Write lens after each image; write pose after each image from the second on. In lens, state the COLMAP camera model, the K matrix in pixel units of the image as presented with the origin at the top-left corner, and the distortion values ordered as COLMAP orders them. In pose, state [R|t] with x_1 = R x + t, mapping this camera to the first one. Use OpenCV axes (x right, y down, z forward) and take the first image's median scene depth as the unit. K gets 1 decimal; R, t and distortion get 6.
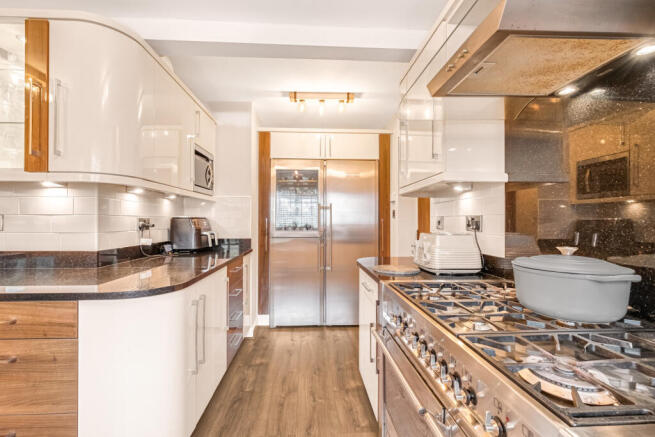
lens RADIAL K [[290.2, 0, 324.9], [0, 290.2, 218.7], [0, 0, 1]] dist [-0.000314, -0.000502]
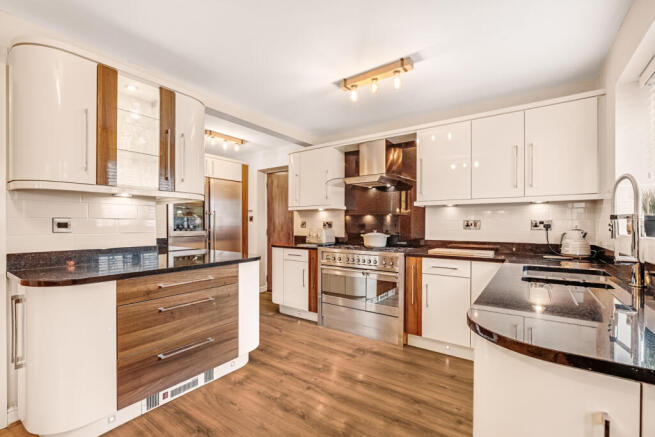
lens RADIAL K [[292.0, 0, 325.1], [0, 292.0, 223.7], [0, 0, 1]] dist [-0.001342, -0.000278]
pose [[0.620307, -0.001935, 0.784357, -1.431447], [-0.005843, 0.999958, 0.007088, -0.008229], [-0.784337, -0.008979, 0.620270, -0.494575]]
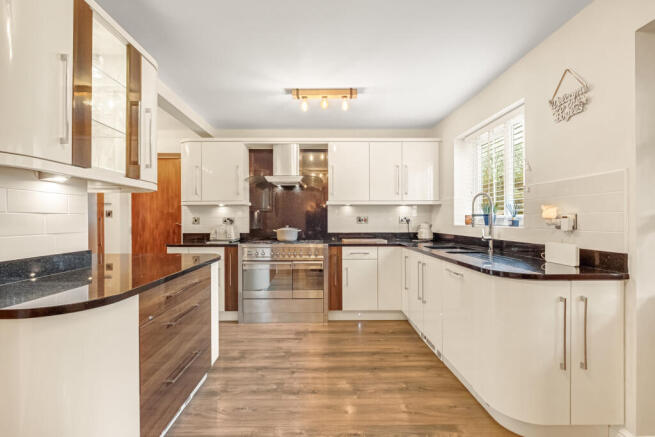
lens RADIAL K [[290.2, 0, 324.9], [0, 290.2, 218.7], [0, 0, 1]] dist [-0.000314, -0.000502]
pose [[0.031899, -0.000367, 0.999491, -1.838472], [-0.006110, 0.999981, 0.000562, -0.005106], [-0.999472, -0.006125, 0.031896, 0.156145]]
